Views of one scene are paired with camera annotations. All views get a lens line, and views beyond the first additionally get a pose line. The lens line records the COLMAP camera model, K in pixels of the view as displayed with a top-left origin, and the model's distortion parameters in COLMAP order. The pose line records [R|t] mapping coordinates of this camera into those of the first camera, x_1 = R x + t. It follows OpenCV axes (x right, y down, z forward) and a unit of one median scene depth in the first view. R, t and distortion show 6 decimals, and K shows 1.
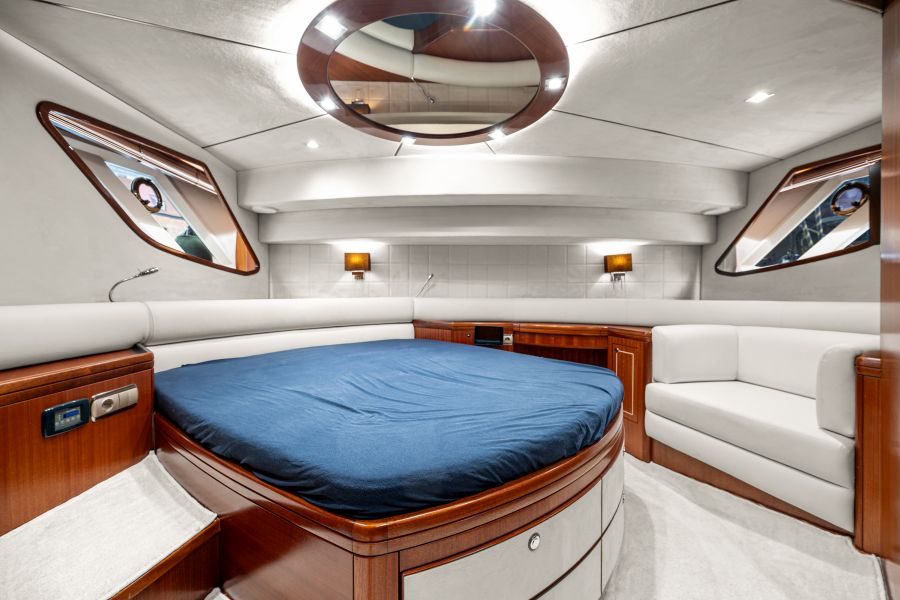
lens RADIAL K [[351.6, 0, 449.9], [0, 351.6, 294.4], [0, 0, 1]] dist [-0.004996, 0.000803]
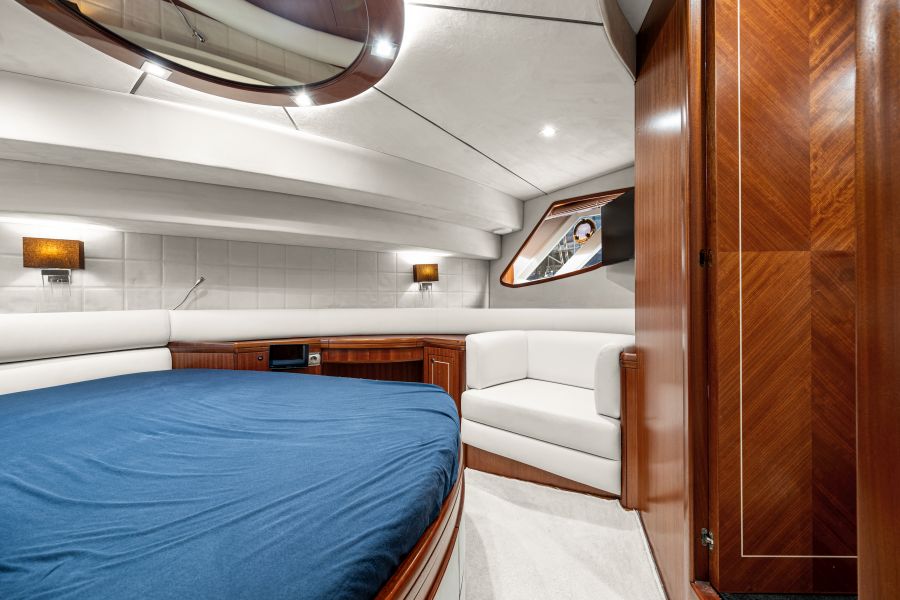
lens RADIAL K [[351.6, 0, 449.5], [0, 351.6, 303.5], [0, 0, 1]] dist [-0.004996, 0.000803]
pose [[0.843912, -0.007013, 0.536435, -0.011764], [0.007168, 0.999973, 0.001795, -0.002820], [-0.536433, 0.002330, 0.843940, 0.162270]]
